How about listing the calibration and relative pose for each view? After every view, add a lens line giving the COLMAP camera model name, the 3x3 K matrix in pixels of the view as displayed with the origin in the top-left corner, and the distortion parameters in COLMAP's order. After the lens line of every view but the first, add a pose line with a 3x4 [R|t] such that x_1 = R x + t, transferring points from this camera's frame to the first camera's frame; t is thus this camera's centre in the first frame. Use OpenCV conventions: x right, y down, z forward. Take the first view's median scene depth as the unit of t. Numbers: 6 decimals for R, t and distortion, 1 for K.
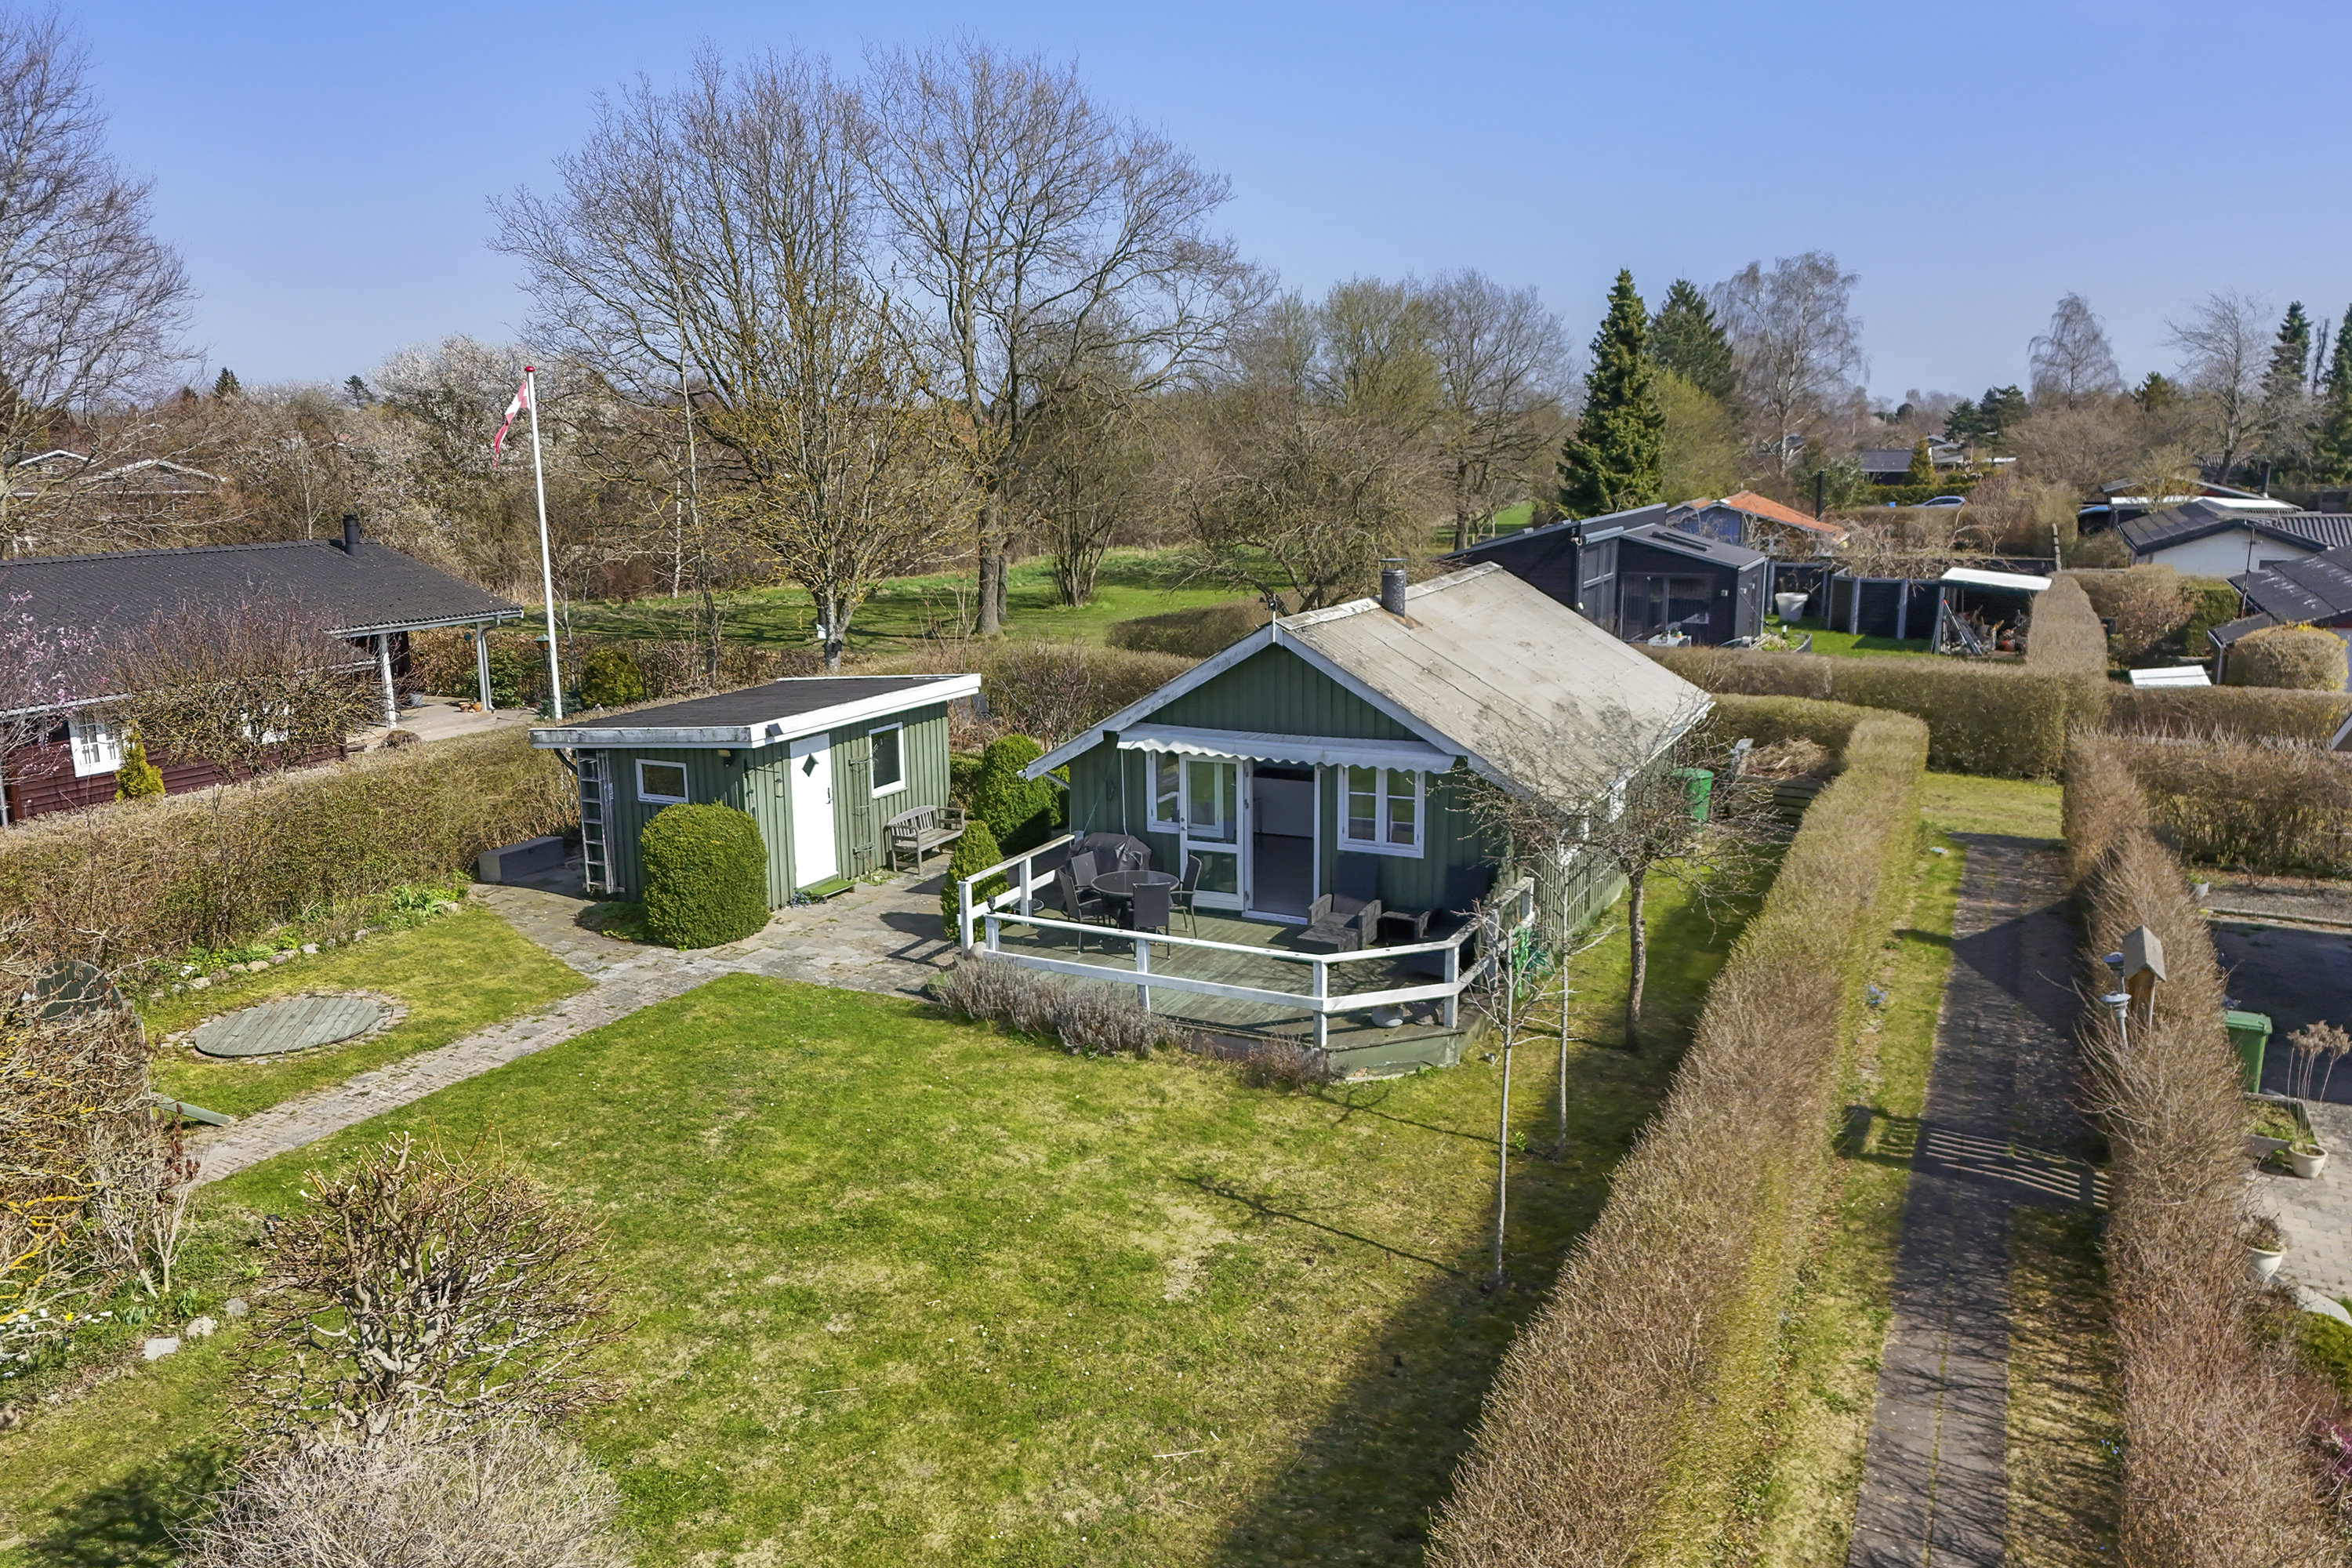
lens RADIAL K [[1719.4, 0, 1176.0], [0, 1719.4, 784.0], [0, 0, 1]] dist [0.104592, -0.103292]
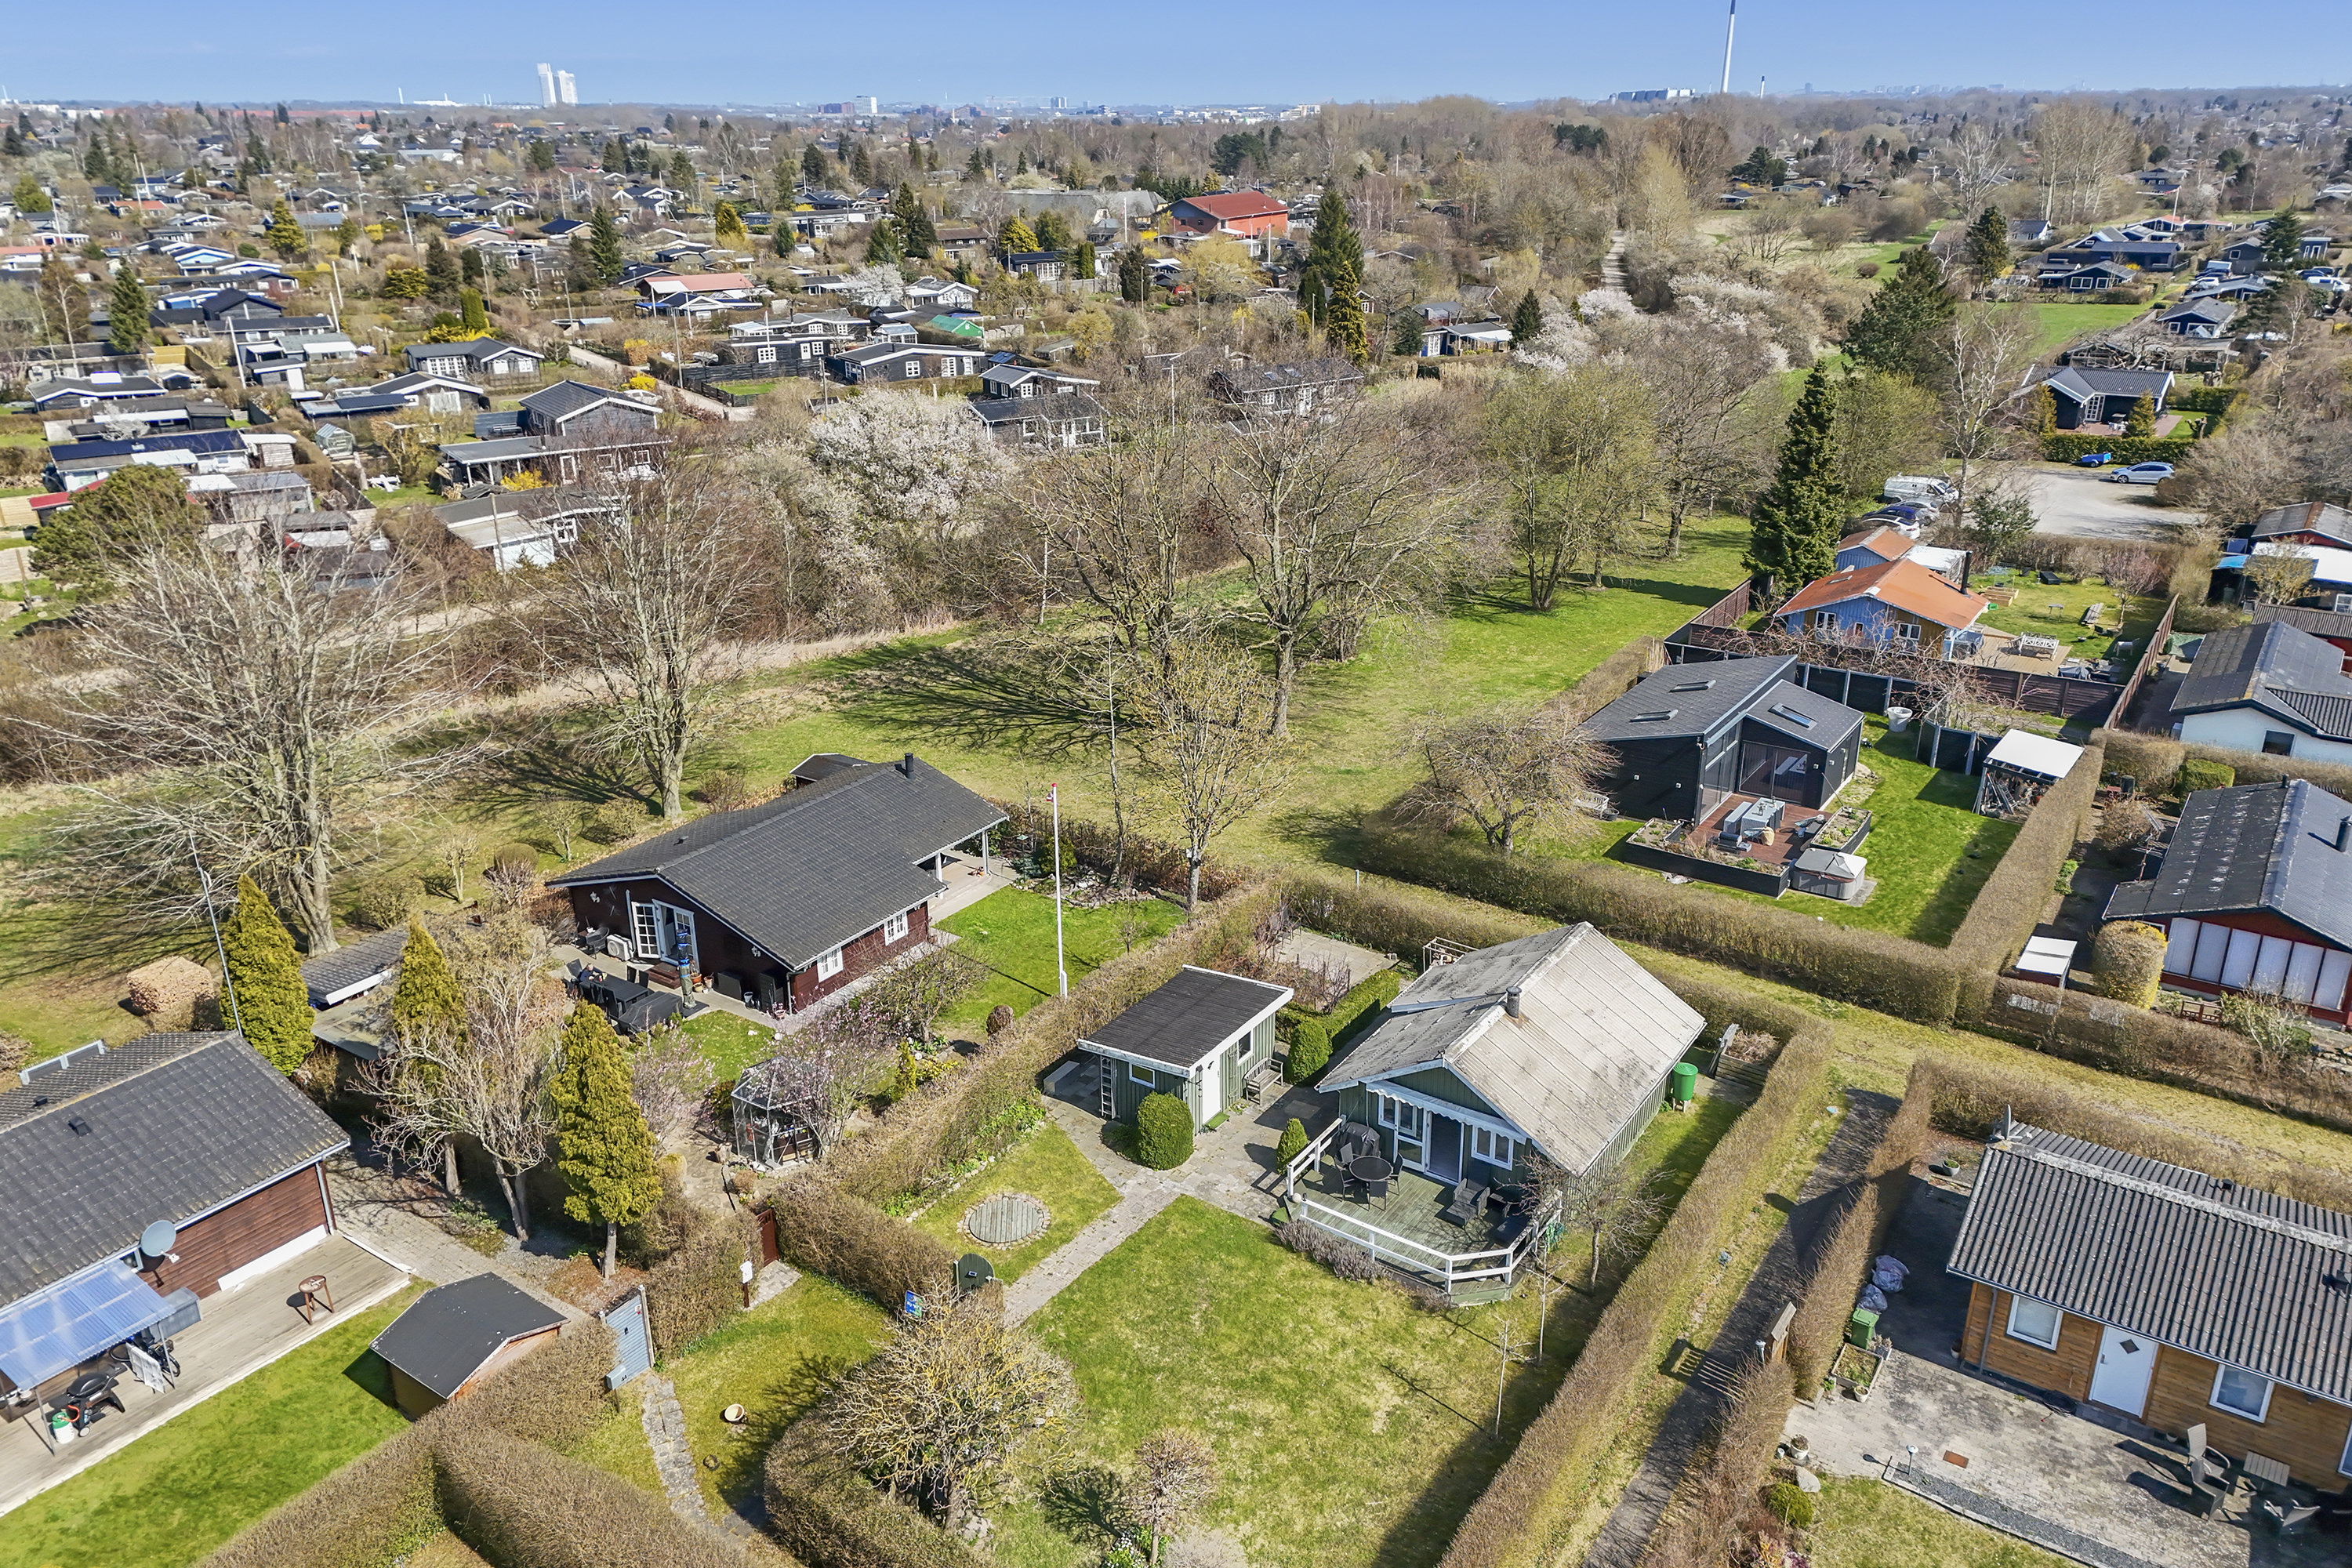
lens RADIAL K [[1727.7, 0, 1176.0], [0, 1727.7, 784.0], [0, 0, 1]] dist [0.079902, -0.068269]
pose [[0.988931, 0.052572, -0.138747, 0.011365], [-0.026944, 0.983207, 0.180494, -0.904637], [0.145906, -0.174757, 0.973741, -1.177428]]
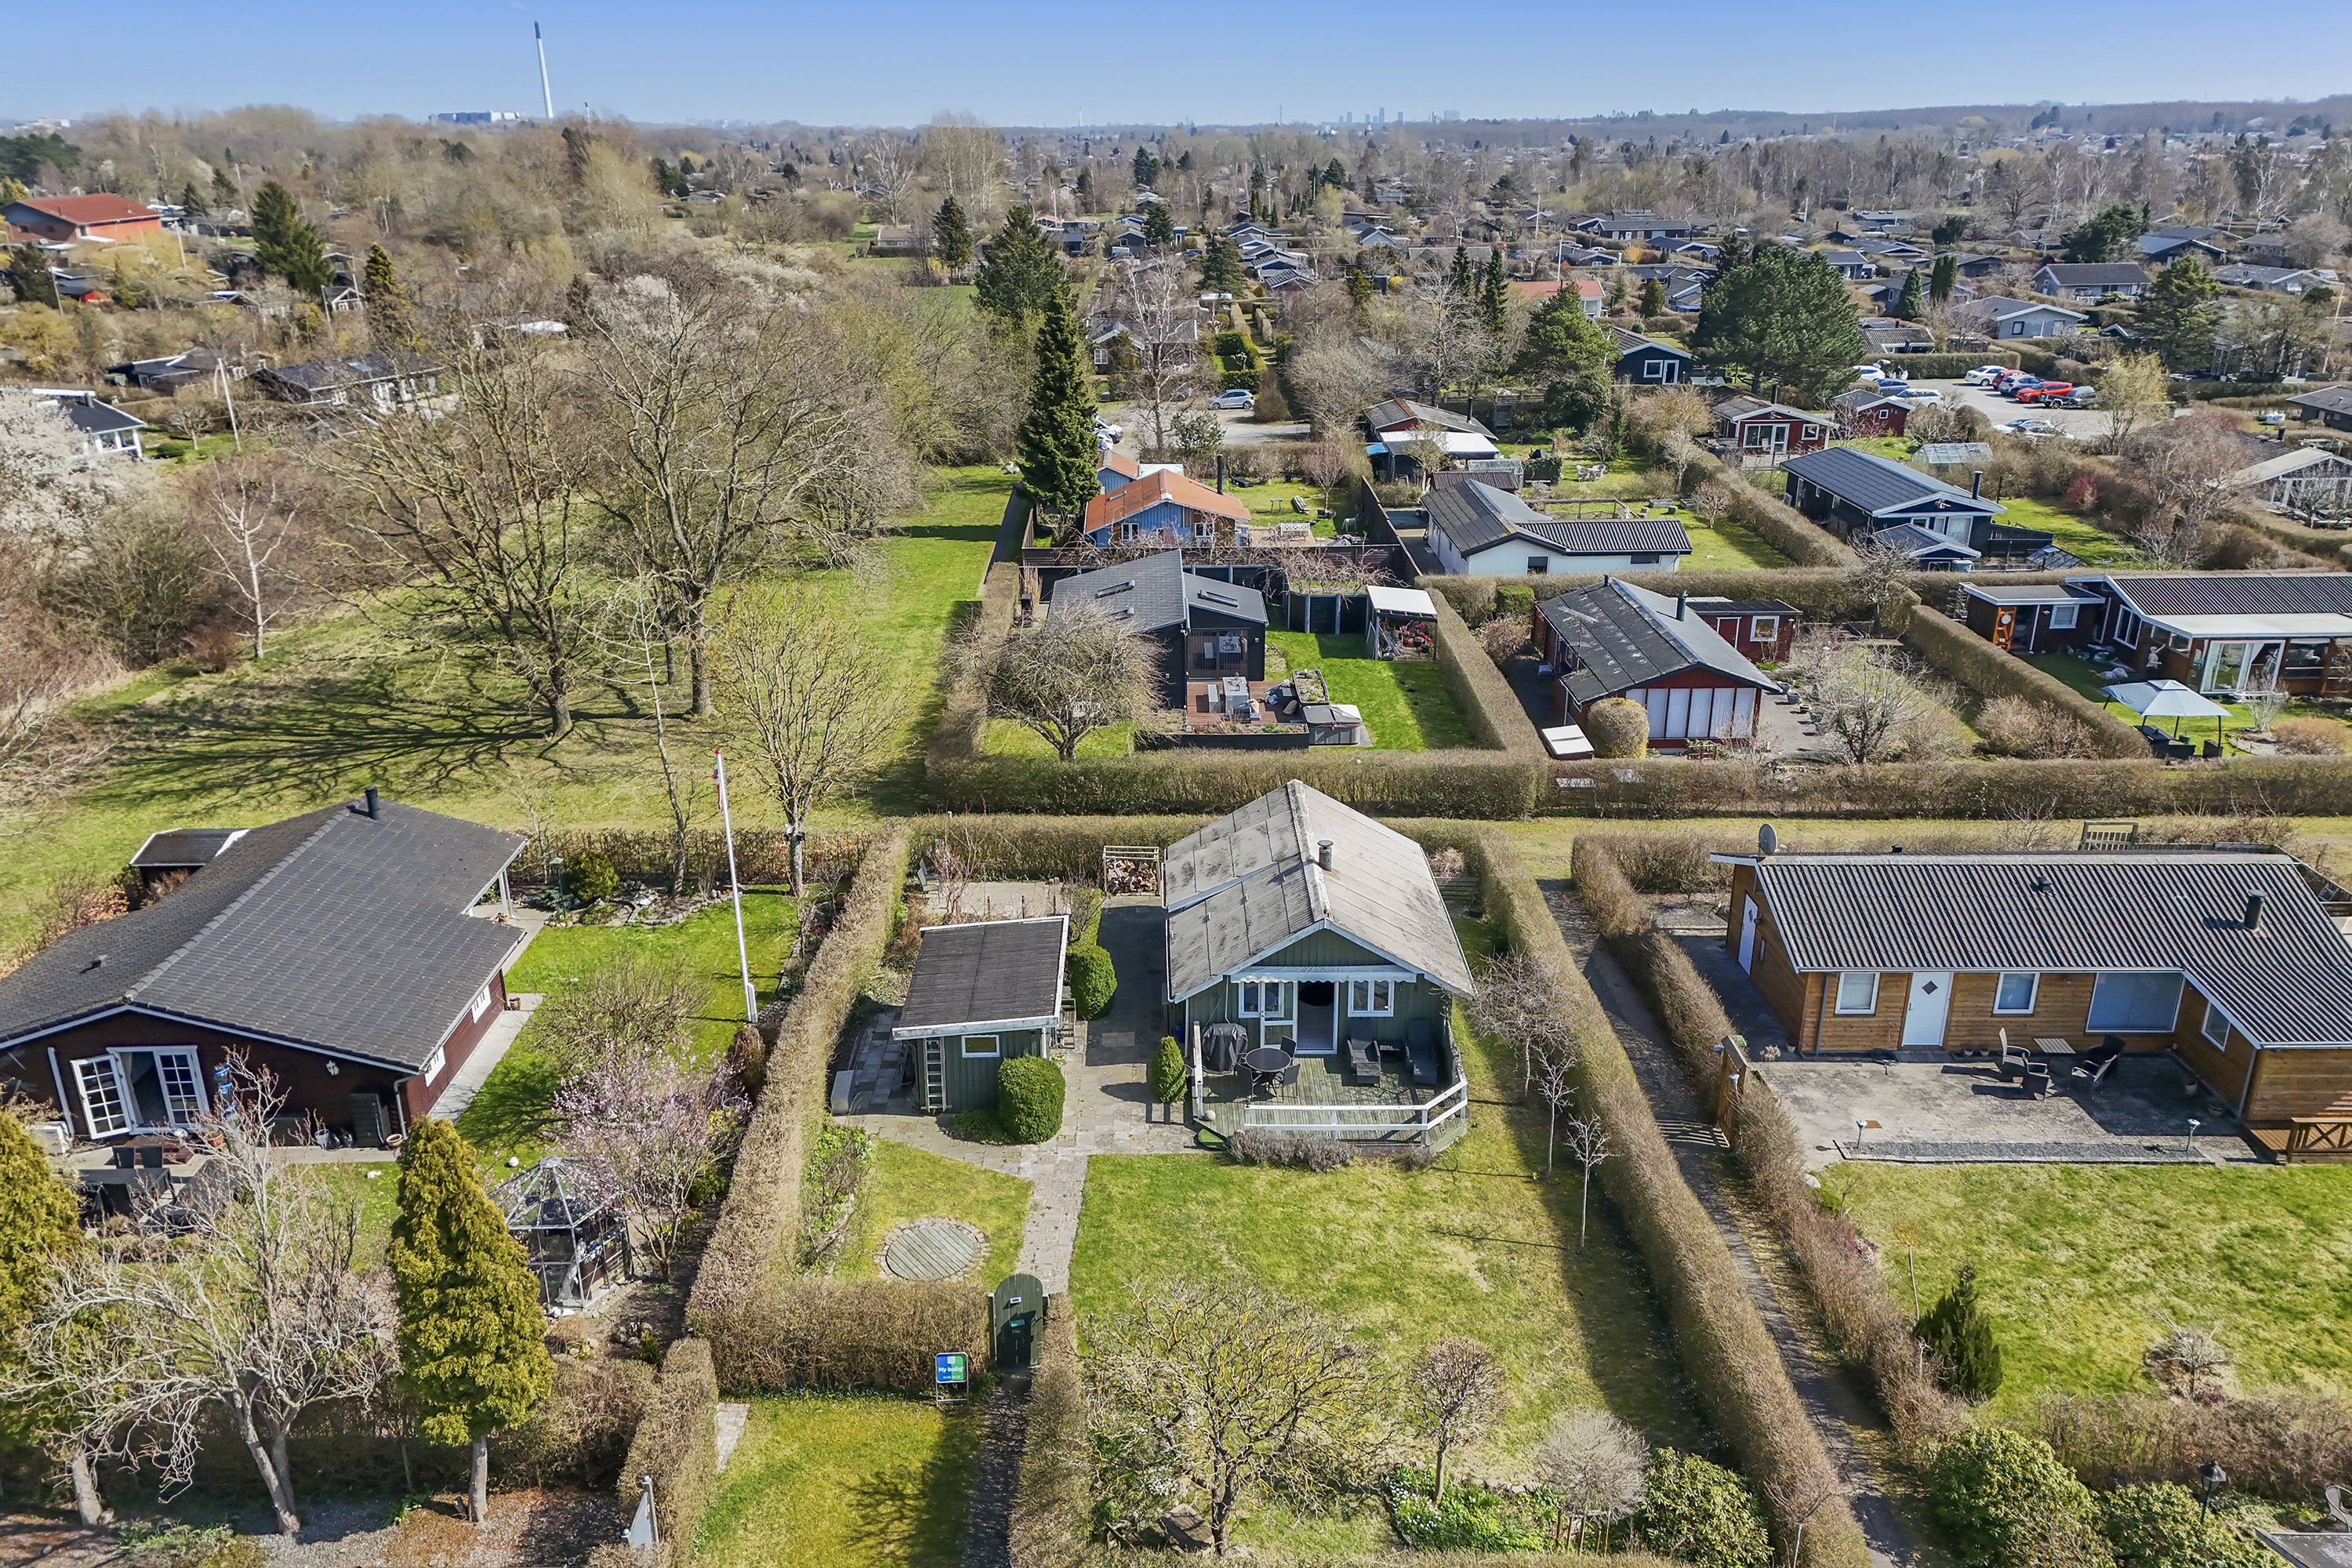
lens RADIAL K [[1719.4, 0, 1176.0], [0, 1719.4, 784.0], [0, 0, 1]] dist [0.104592, -0.103292]
pose [[0.891149, -0.155398, 0.426268, -1.037360], [0.083990, 0.979780, 0.181595, -0.703608], [-0.445869, -0.126026, 0.886182, -0.733036]]
